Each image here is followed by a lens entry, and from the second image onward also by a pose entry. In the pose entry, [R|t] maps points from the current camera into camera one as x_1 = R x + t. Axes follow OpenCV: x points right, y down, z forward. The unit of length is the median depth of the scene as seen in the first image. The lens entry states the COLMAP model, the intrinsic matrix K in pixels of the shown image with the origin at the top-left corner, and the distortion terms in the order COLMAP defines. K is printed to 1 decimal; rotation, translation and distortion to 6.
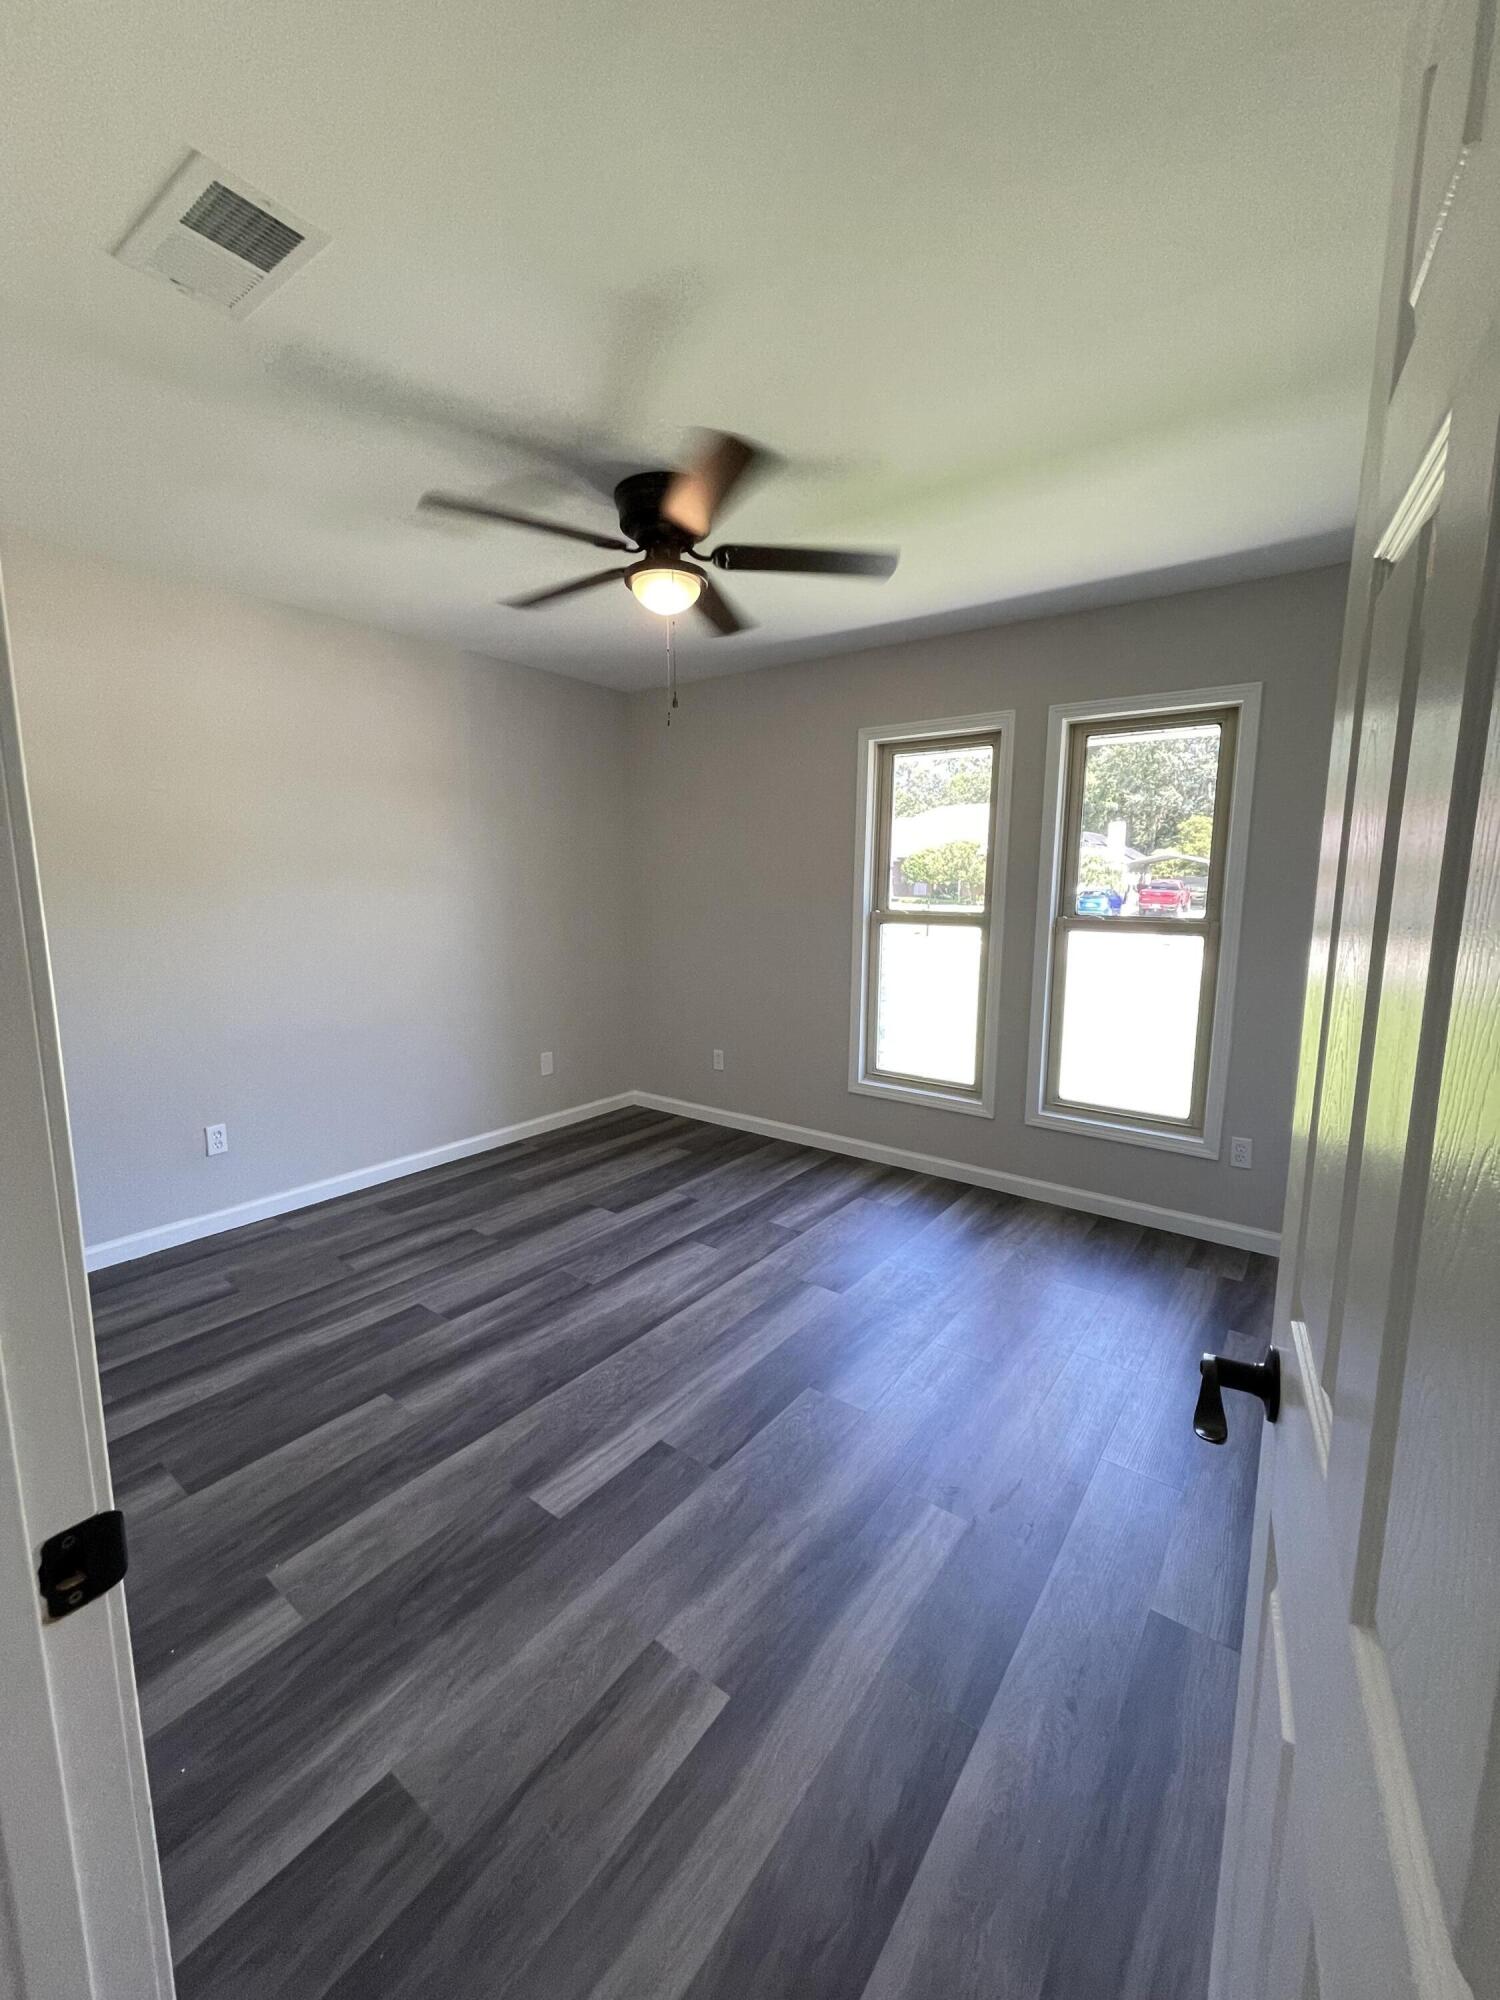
lens RADIAL K [[806.7, 0, 747.2], [0, 806.7, 993.1], [0, 0, 1]] dist [0.001033, 0.000382]
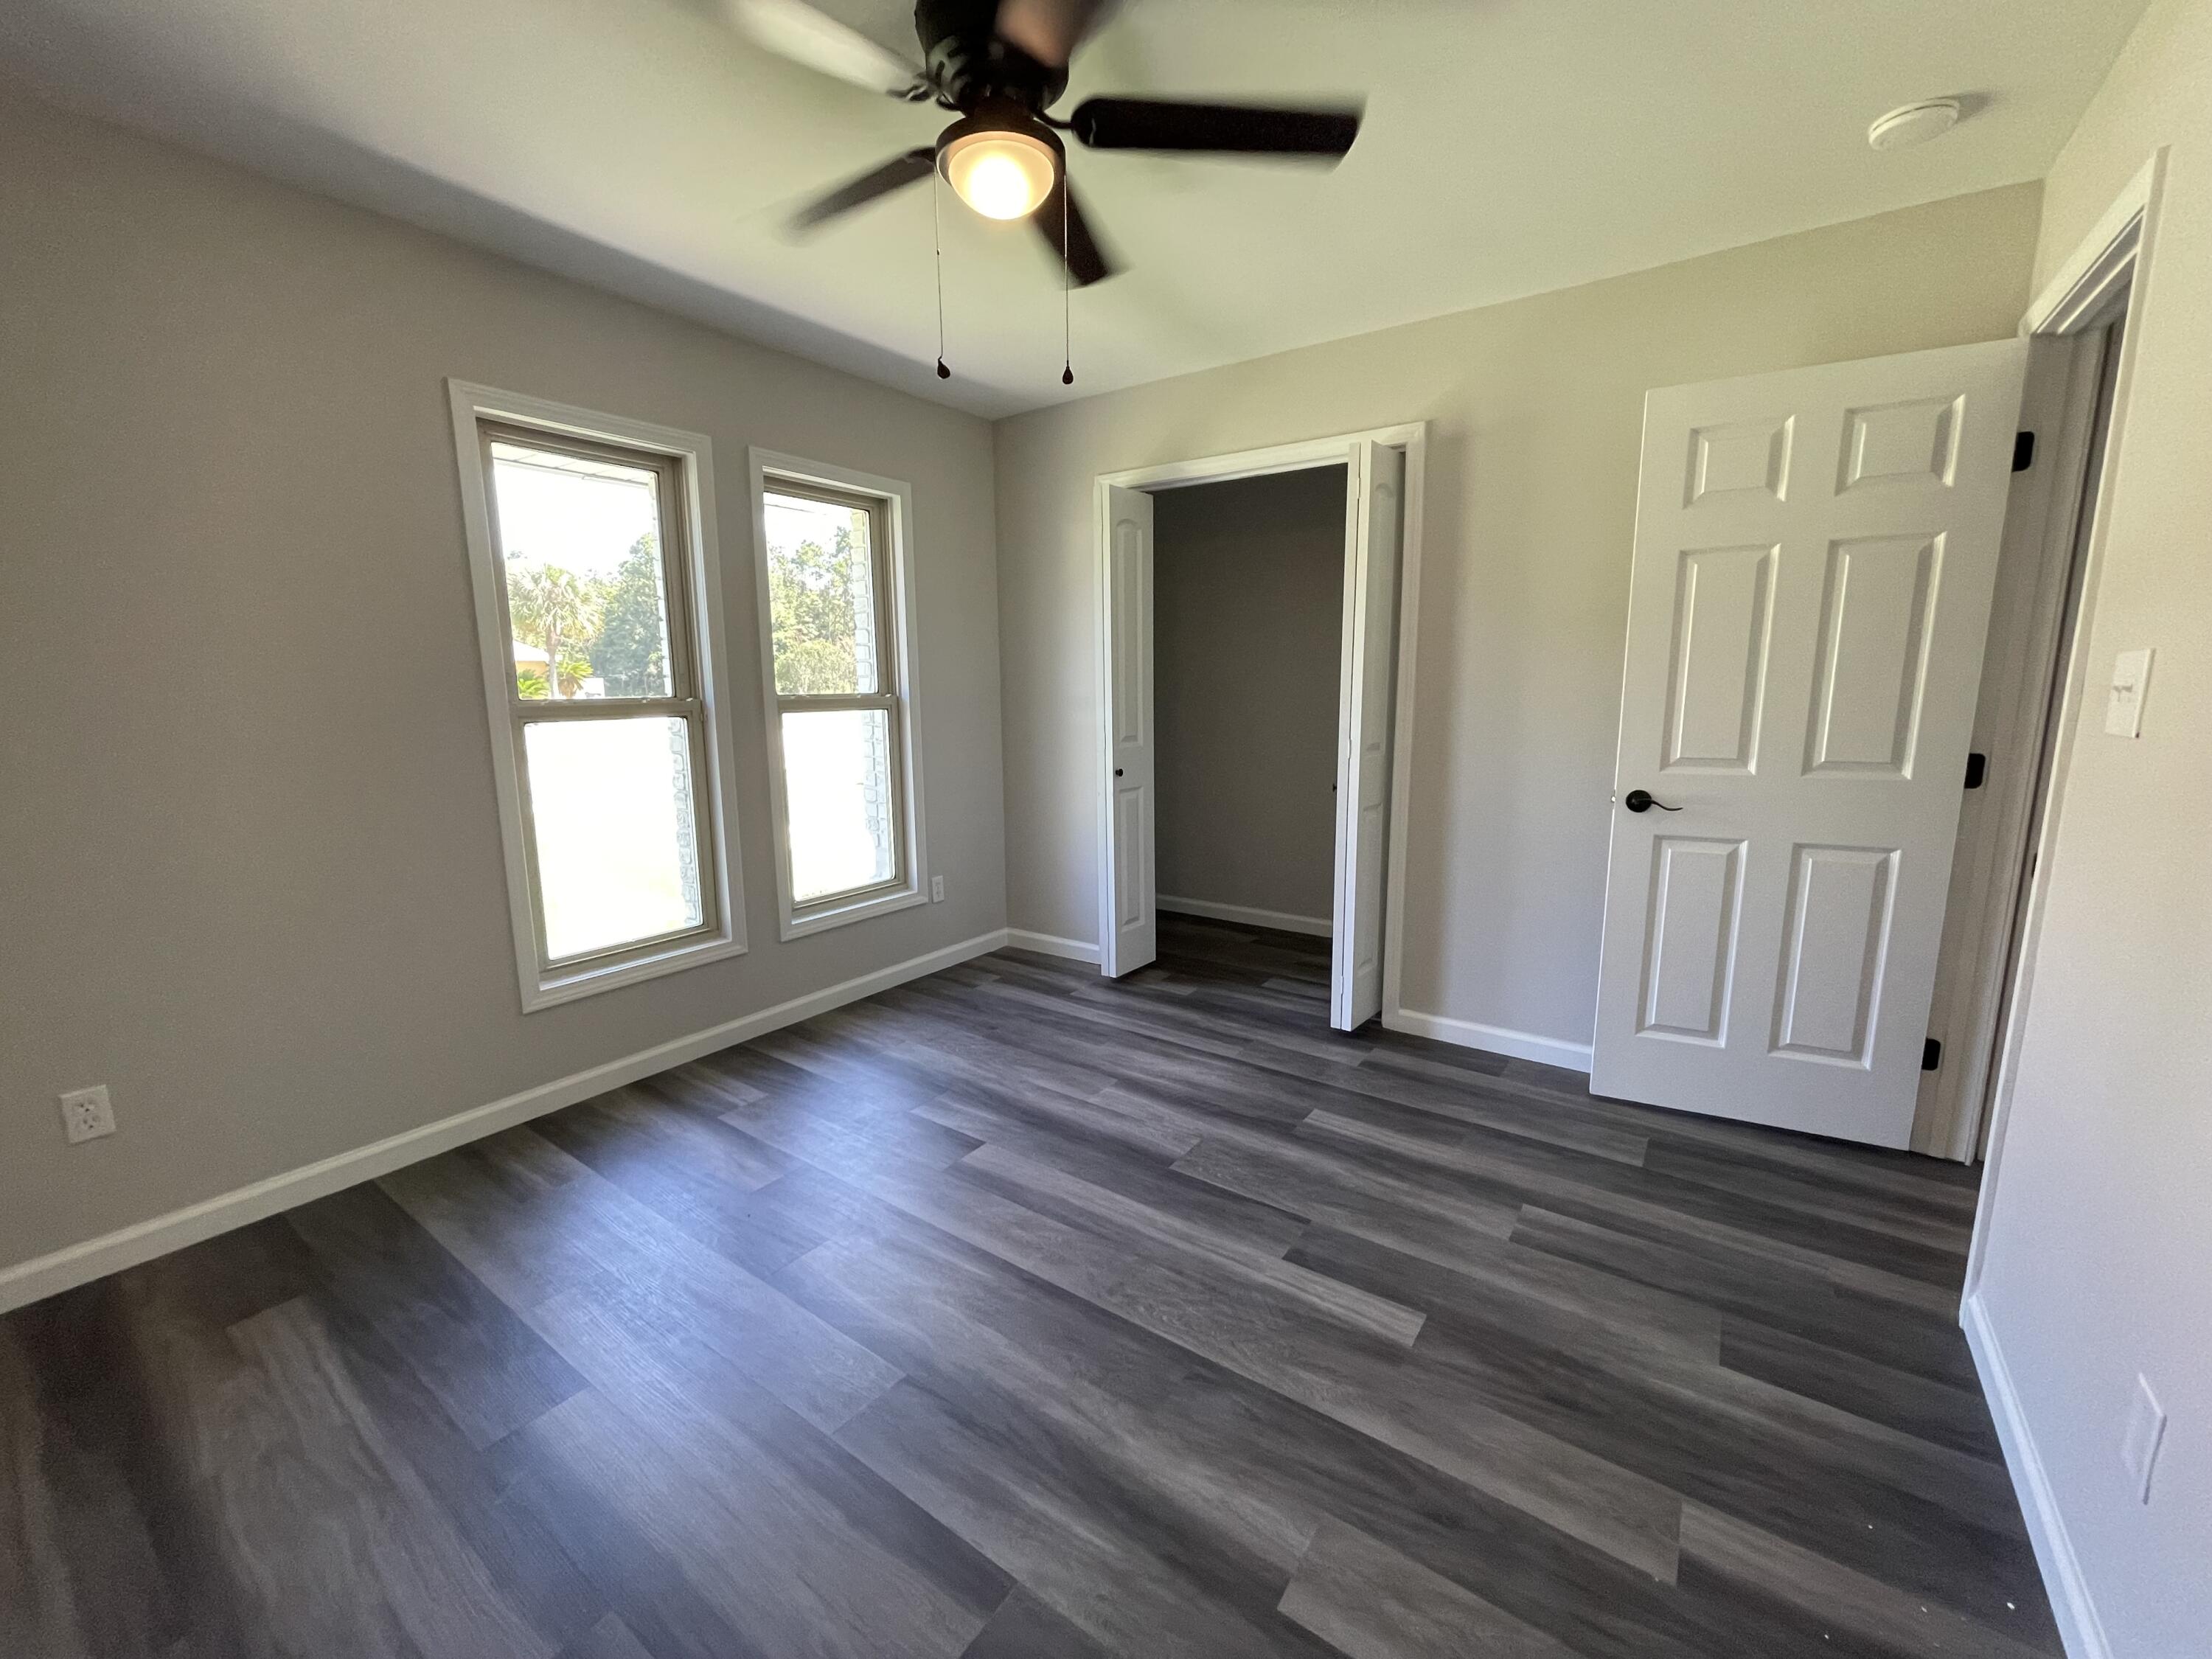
lens RADIAL K [[892.2, 0, 1100.5], [0, 892.2, 833.5], [0, 0, 1]] dist [0.001033, 0.000382]
pose [[-0.016474, -0.177130, 0.984050, -0.934953], [0.151254, 0.972416, 0.177568, -0.108861], [-0.988358, 0.151766, 0.010772, 1.041871]]
